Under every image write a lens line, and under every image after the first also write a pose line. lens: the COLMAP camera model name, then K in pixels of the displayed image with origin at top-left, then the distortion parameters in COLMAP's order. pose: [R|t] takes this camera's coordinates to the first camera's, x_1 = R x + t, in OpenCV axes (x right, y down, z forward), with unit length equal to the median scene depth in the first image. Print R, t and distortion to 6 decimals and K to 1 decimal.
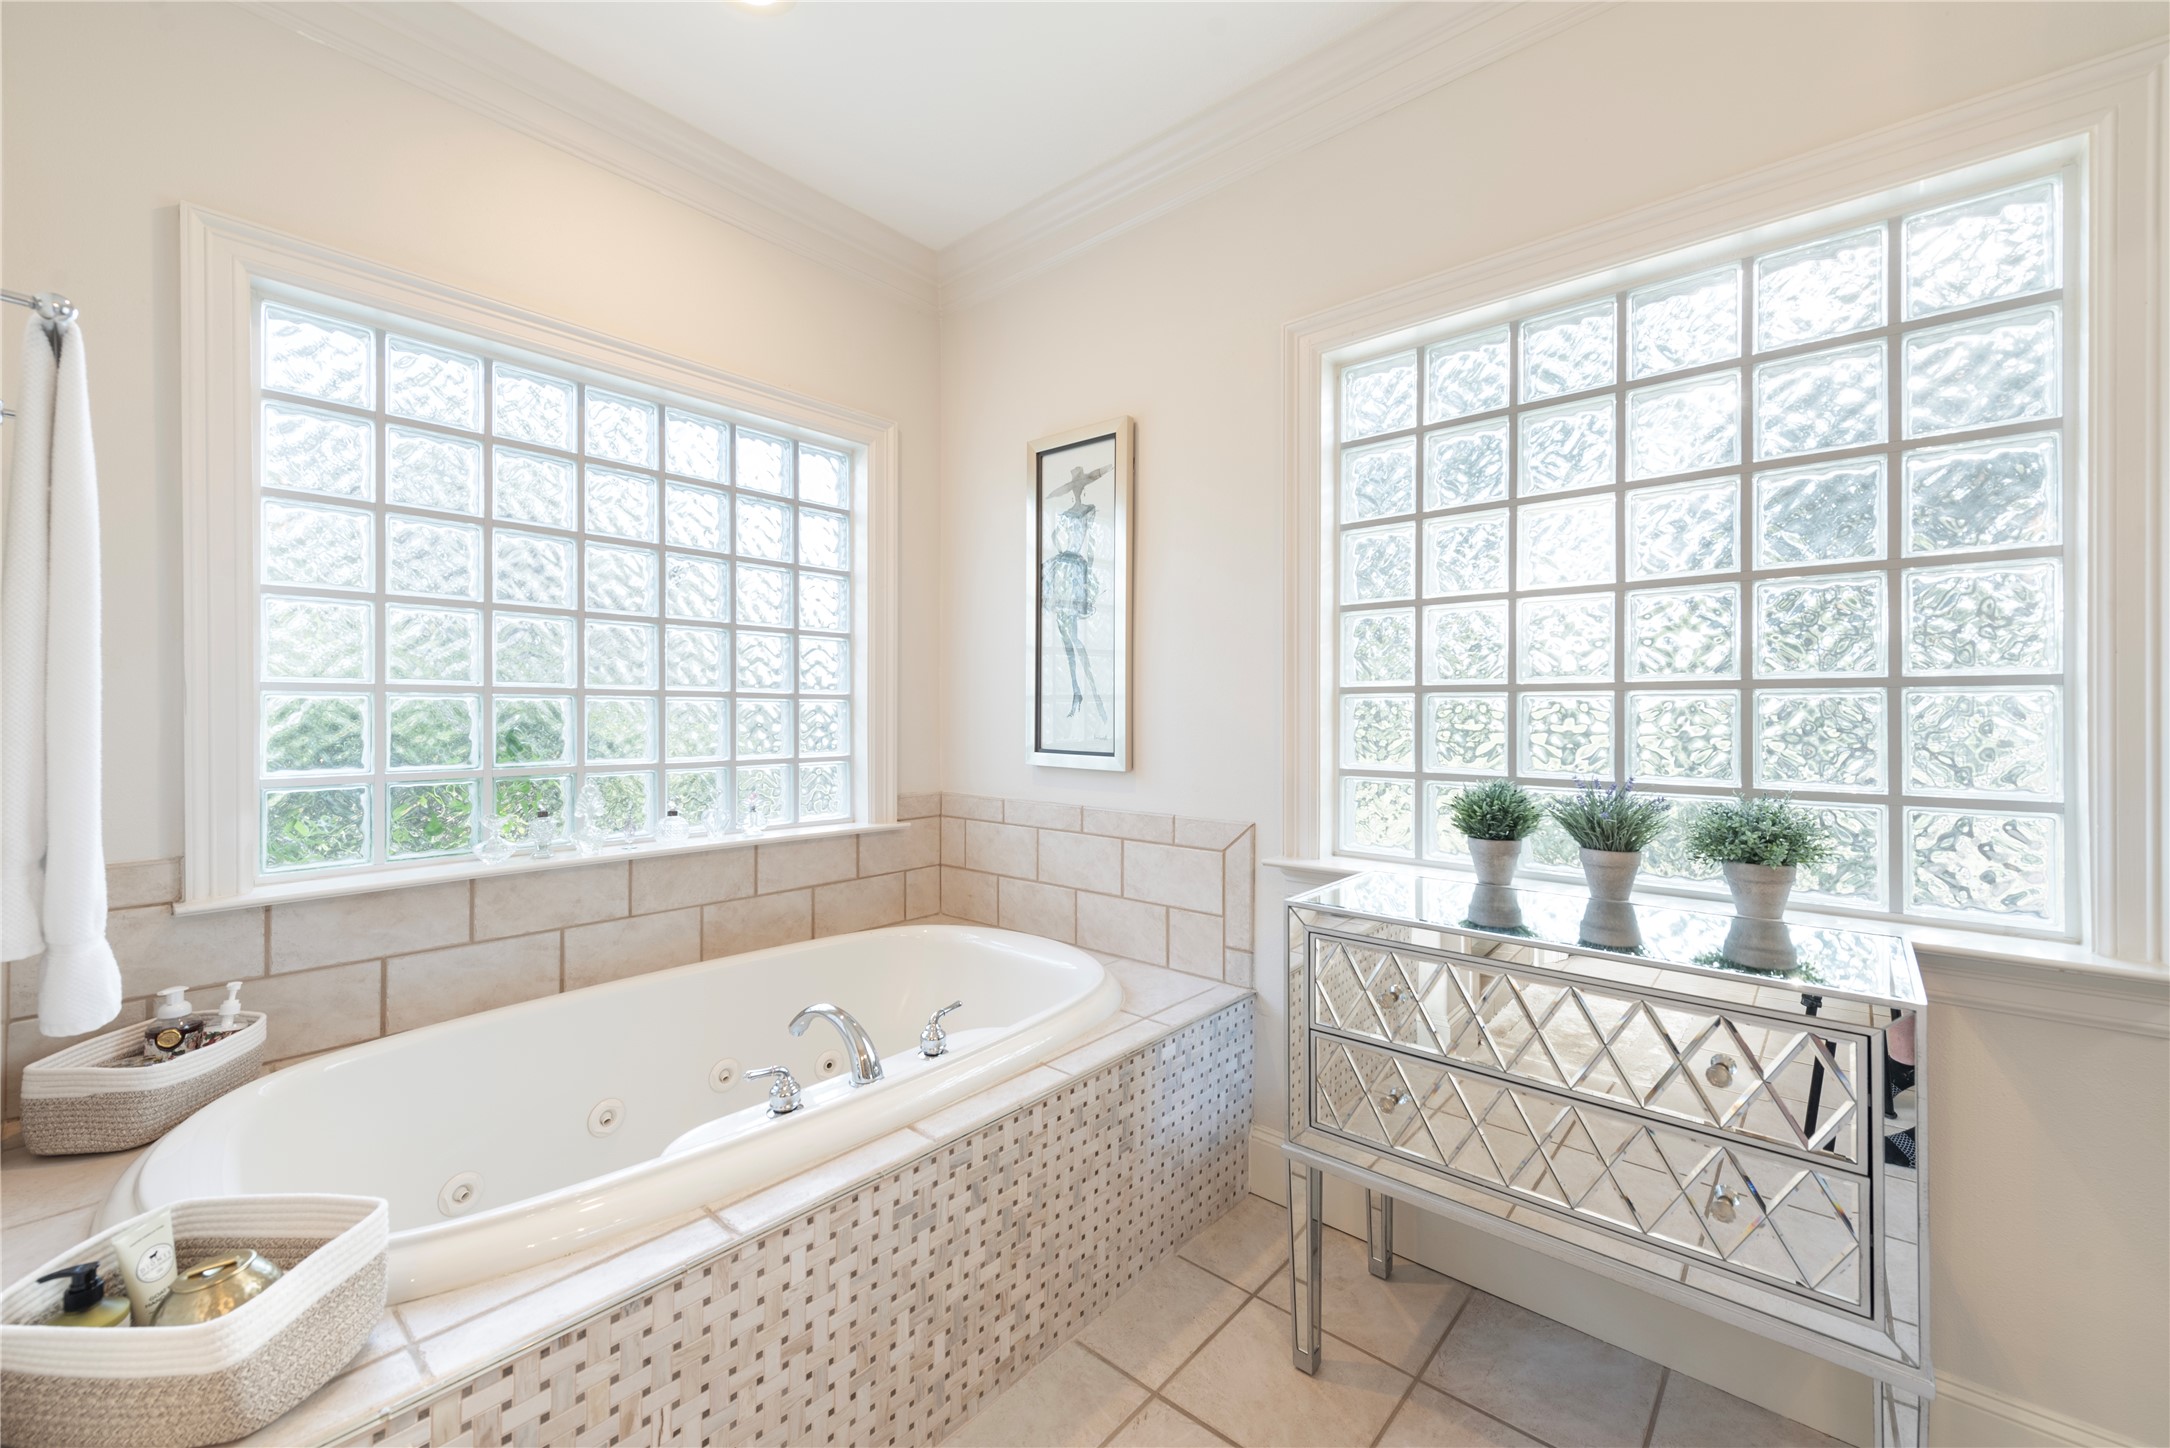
lens RADIAL K [[854.3, 0, 1095.1], [0, 854.3, 705.4], [0, 0, 1]] dist [0.007868, -0.000677]
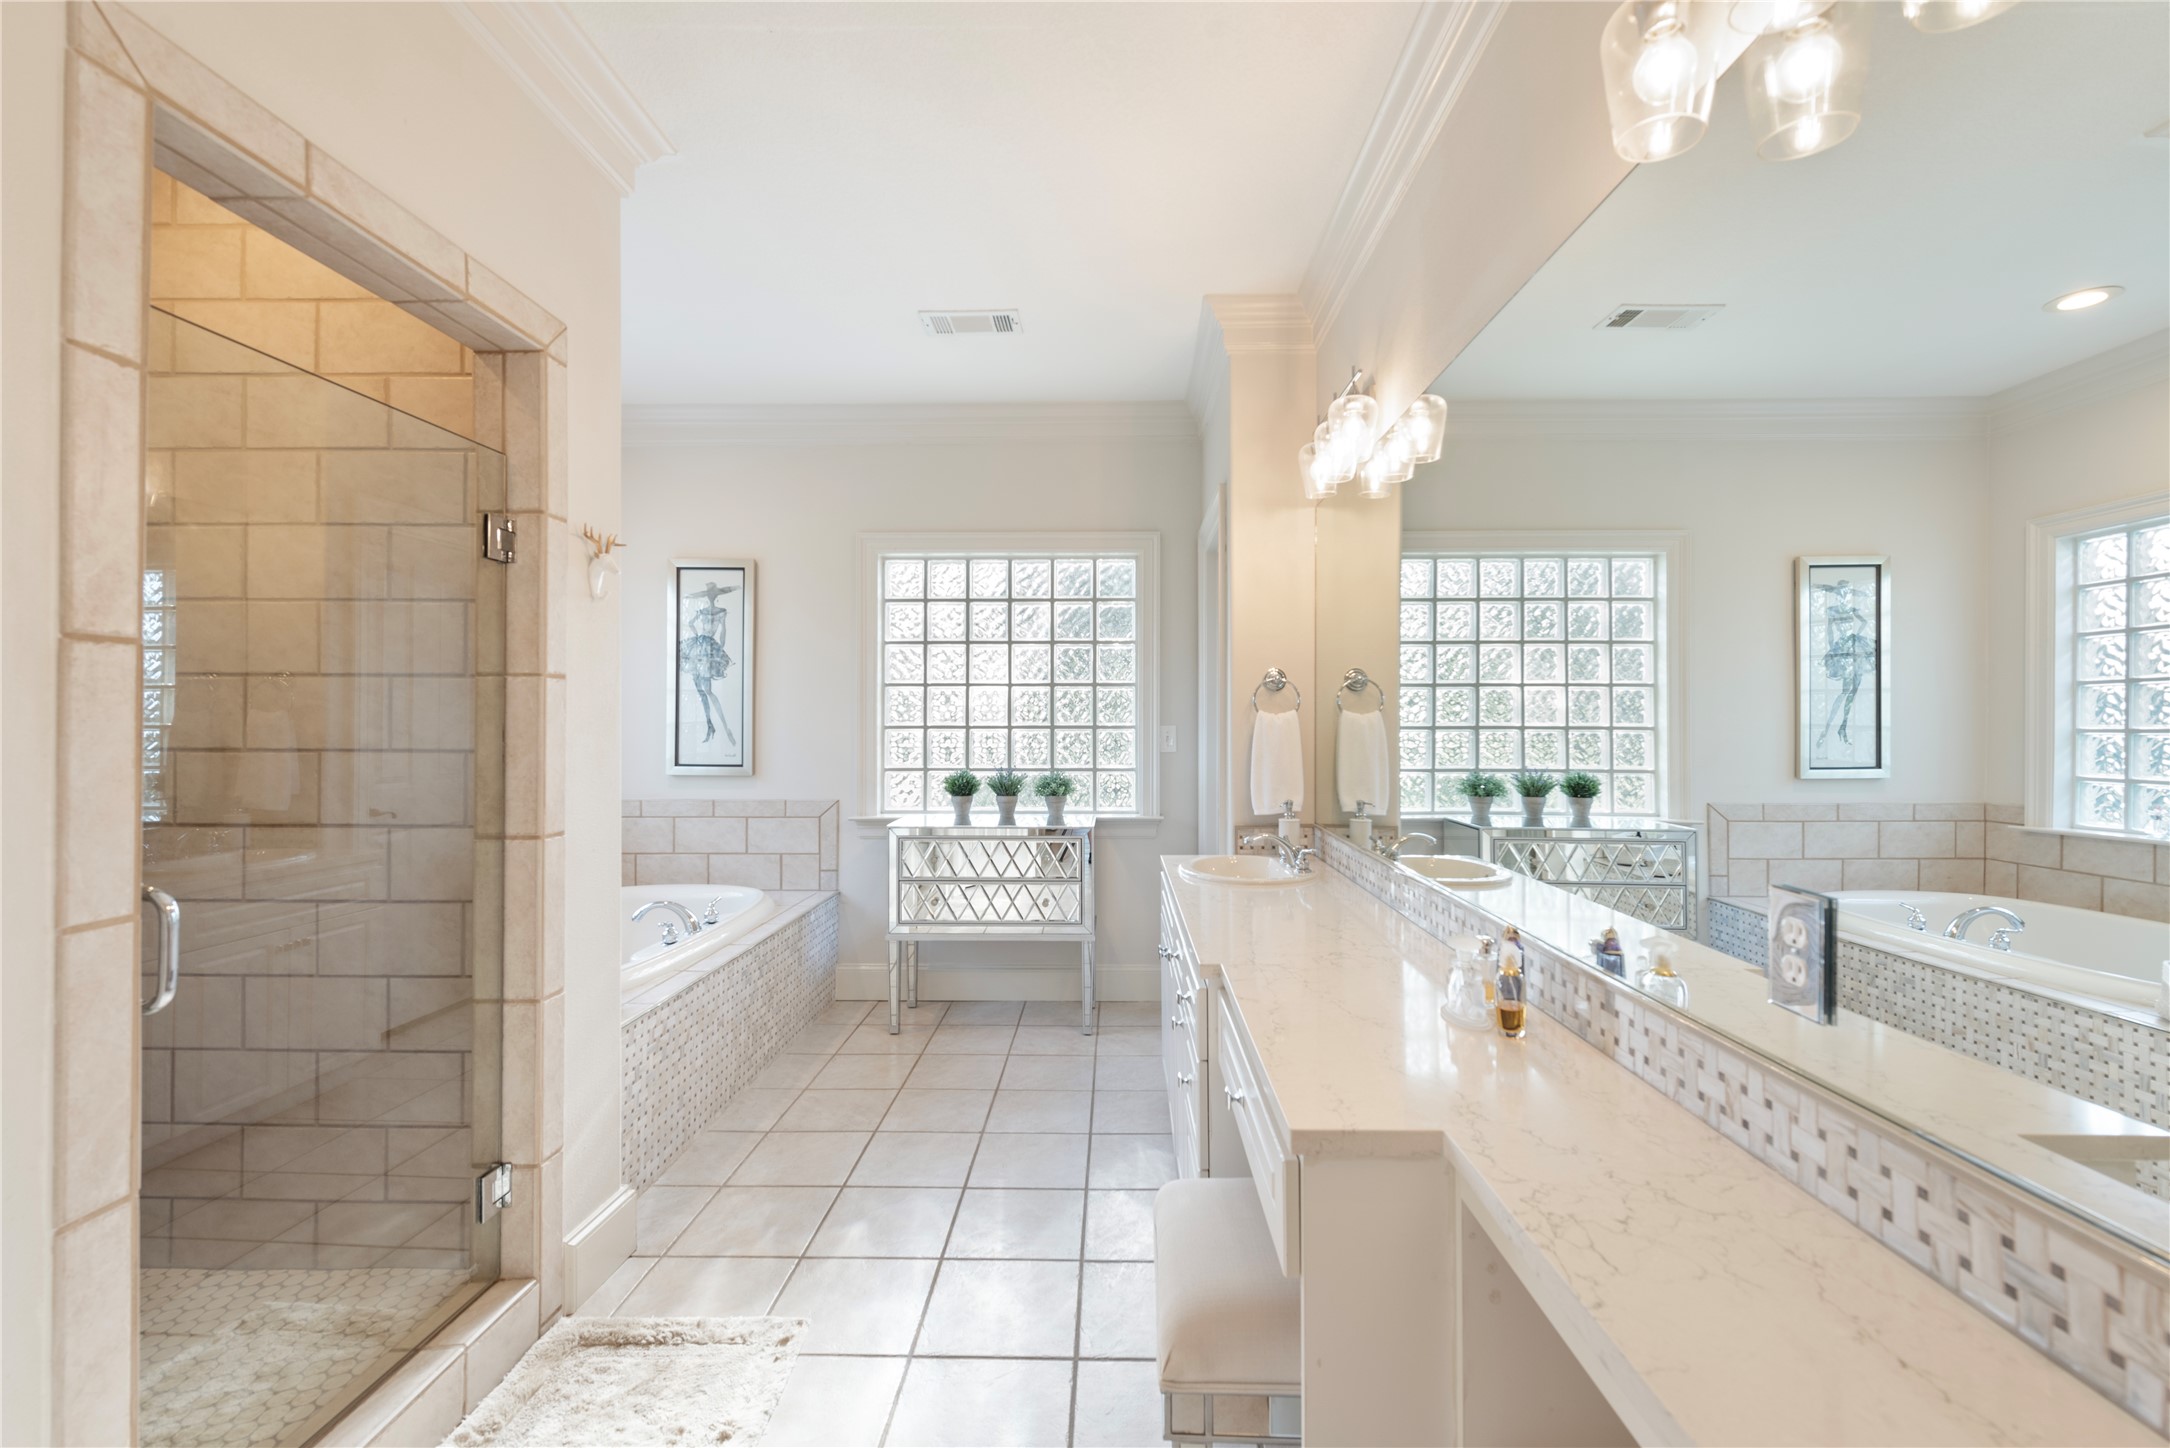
lens RADIAL K [[955.9, 0, 1092.7], [0, 955.9, 717.7], [0, 0, 1]] dist [0.005436, 0.000185]
pose [[0.774830, -0.001936, 0.632167, -0.834810], [-0.001664, 0.999986, 0.005103, -0.059646], [-0.632168, -0.005006, 0.774815, -1.130176]]
